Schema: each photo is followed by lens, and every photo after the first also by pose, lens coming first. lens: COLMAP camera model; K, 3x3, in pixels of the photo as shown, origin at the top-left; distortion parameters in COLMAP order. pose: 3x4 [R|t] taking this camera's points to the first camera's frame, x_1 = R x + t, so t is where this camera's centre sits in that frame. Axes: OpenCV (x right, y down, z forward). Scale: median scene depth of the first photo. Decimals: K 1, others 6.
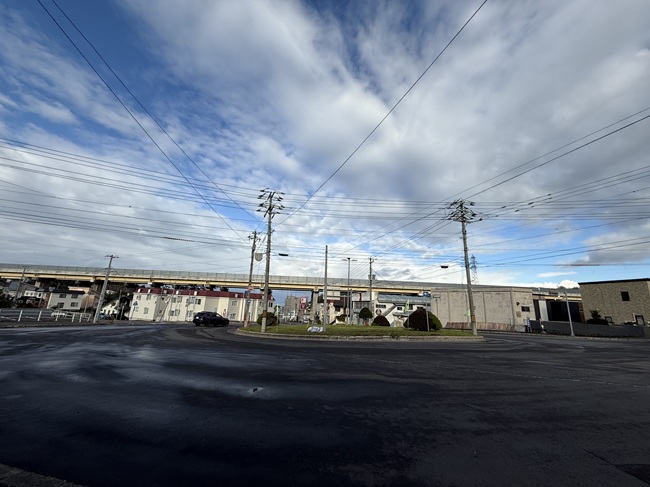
lens RADIAL K [[242.6, 0, 337.1], [0, 242.6, 245.3], [0, 0, 1]] dist [-0.001075, 0.000300]
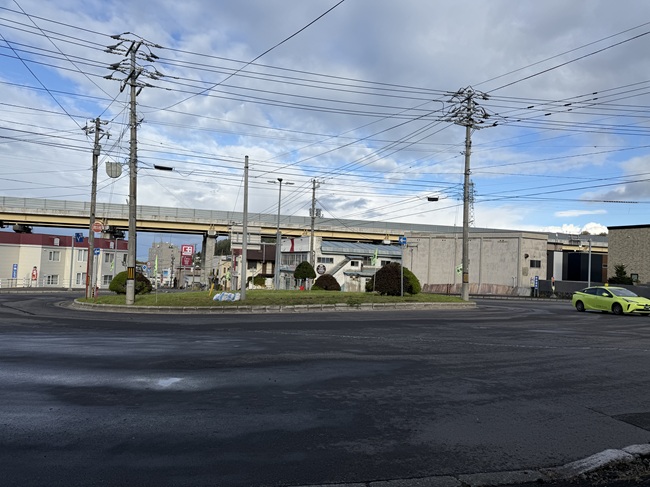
lens RADIAL K [[452.3, 0, 325.0], [0, 452.3, 243.5], [0, 0, 1]] dist [0.078747, -0.106422]
pose [[0.974130, 0.005586, 0.225920, -0.079172], [-0.051000, 0.979339, 0.195690, -0.011578], [-0.220159, -0.202149, 0.954288, -0.073839]]
